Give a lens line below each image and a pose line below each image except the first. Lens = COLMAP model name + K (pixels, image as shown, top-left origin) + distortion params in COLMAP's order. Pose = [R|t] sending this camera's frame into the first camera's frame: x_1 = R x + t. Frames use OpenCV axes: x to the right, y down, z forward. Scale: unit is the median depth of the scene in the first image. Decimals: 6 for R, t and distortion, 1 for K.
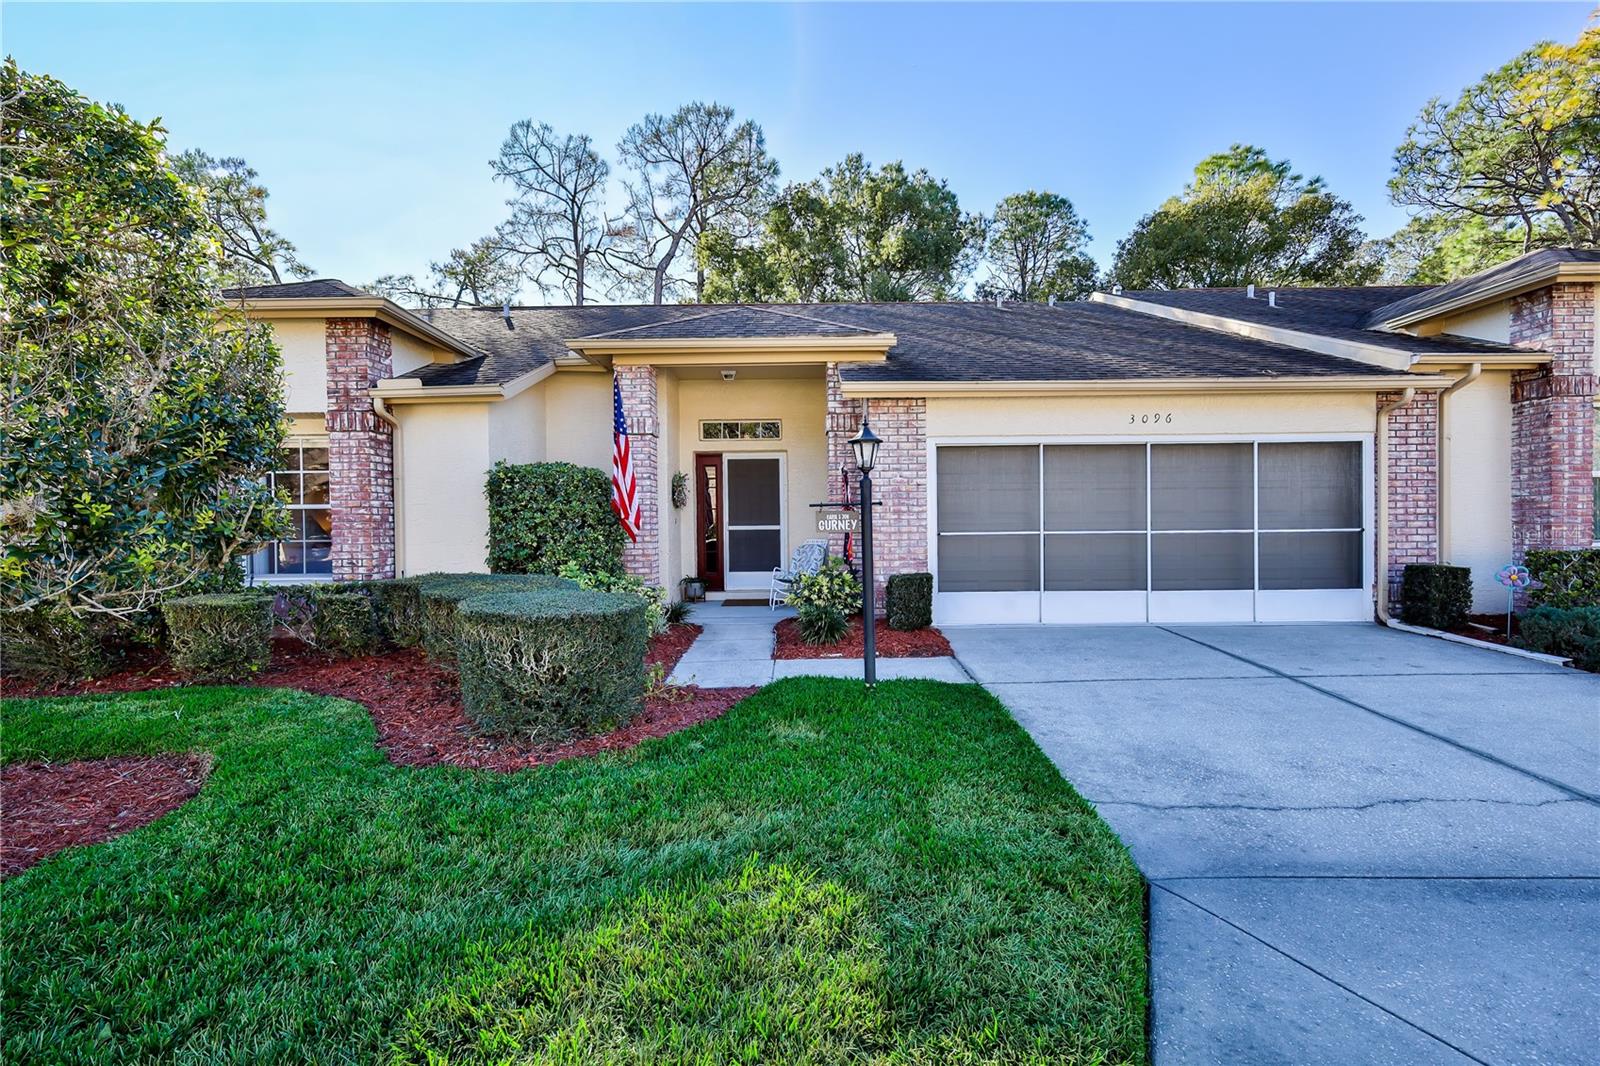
lens RADIAL K [[704.6, 0, 809.7], [0, 704.6, 528.9], [0, 0, 1]] dist [0.009564, -0.002566]
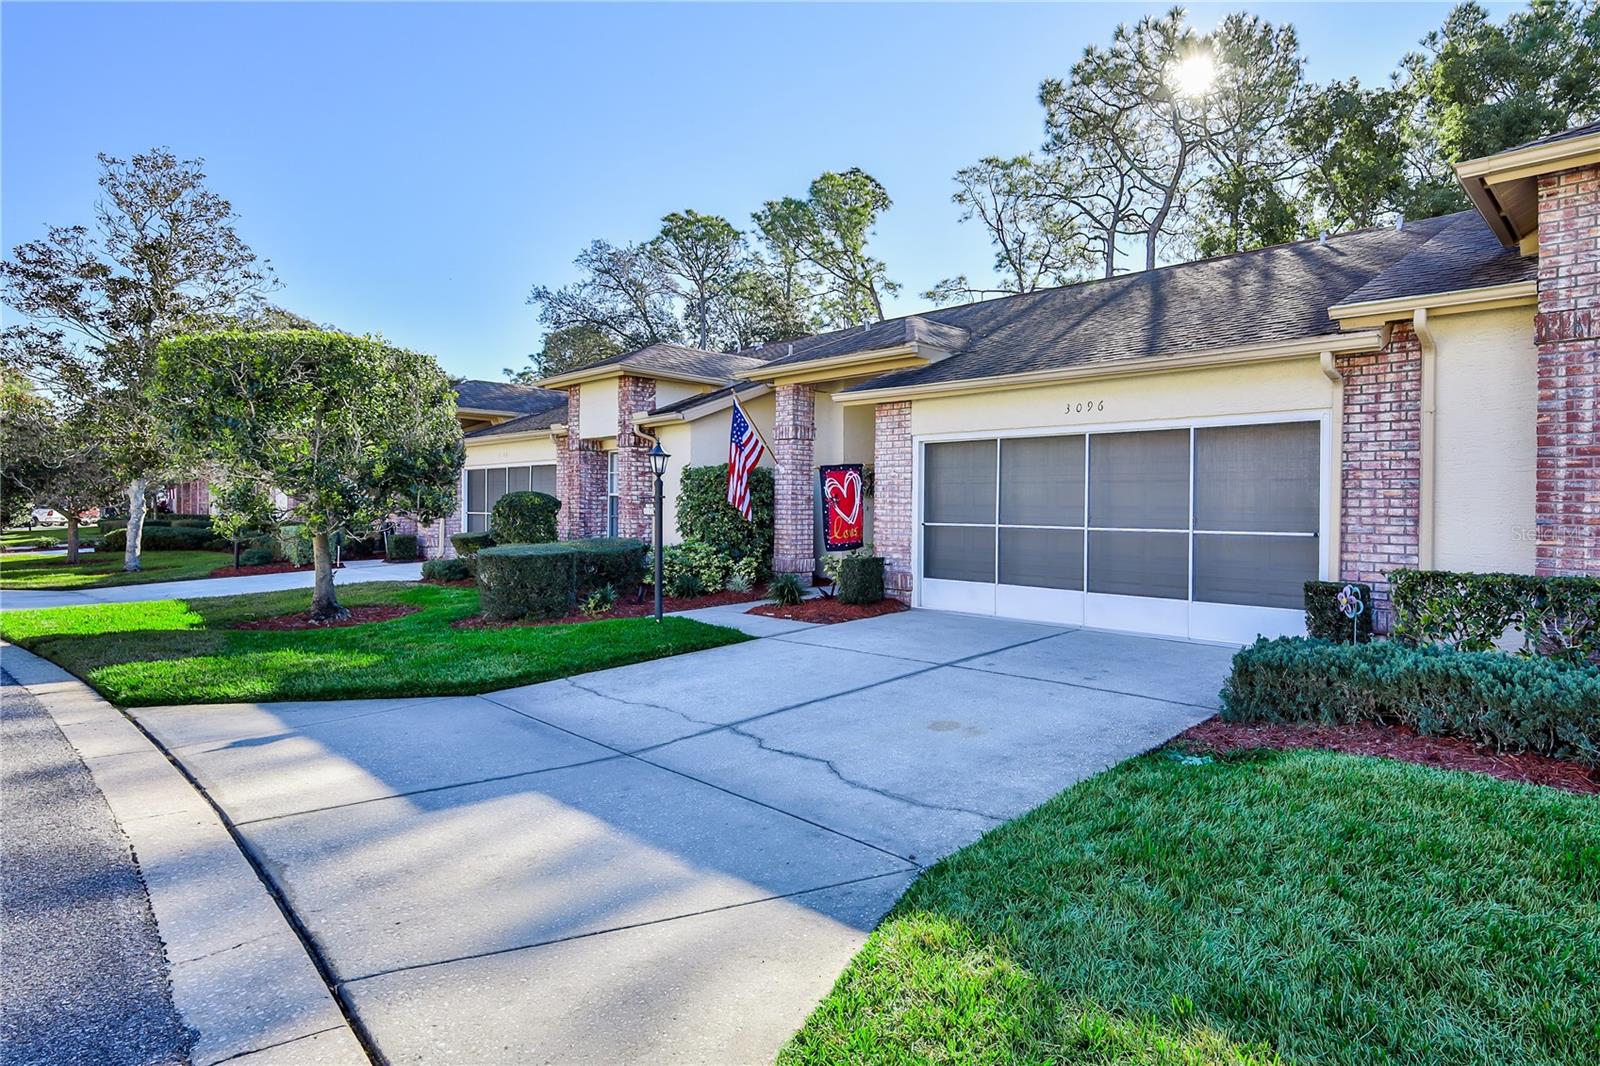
lens RADIAL K [[815.0, 0, 885.2], [0, 815.0, 507.1], [0, 0, 1]] dist [0.010929, 0.000099]
pose [[0.755380, 0.017432, -0.655055, 1.010306], [-0.026746, 0.999633, -0.004240, -0.012603], [0.654740, 0.020723, 0.755570, 0.013533]]
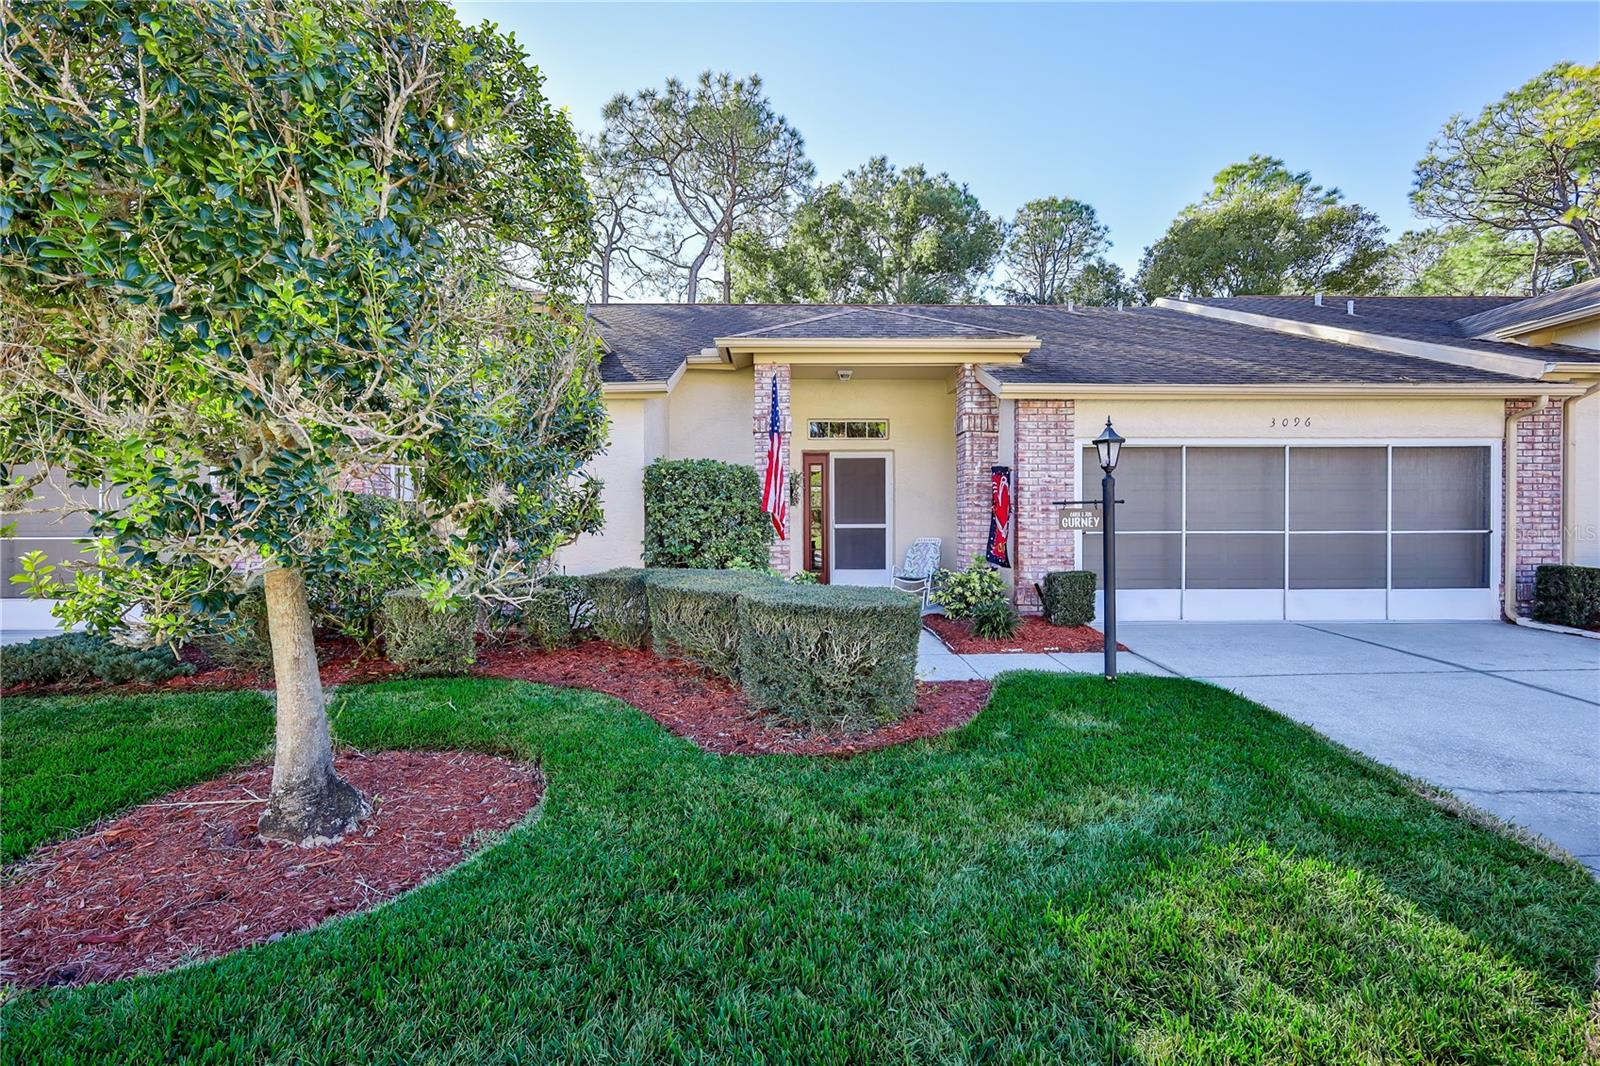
lens RADIAL K [[704.6, 0, 799.0], [0, 704.6, 528.7], [0, 0, 1]] dist [0.009564, -0.002566]
pose [[0.999621, 0.006603, 0.026714, -0.260323], [-0.006592, 0.999978, -0.000530, 0.004337], [-0.026717, 0.000353, 0.999643, -0.013182]]
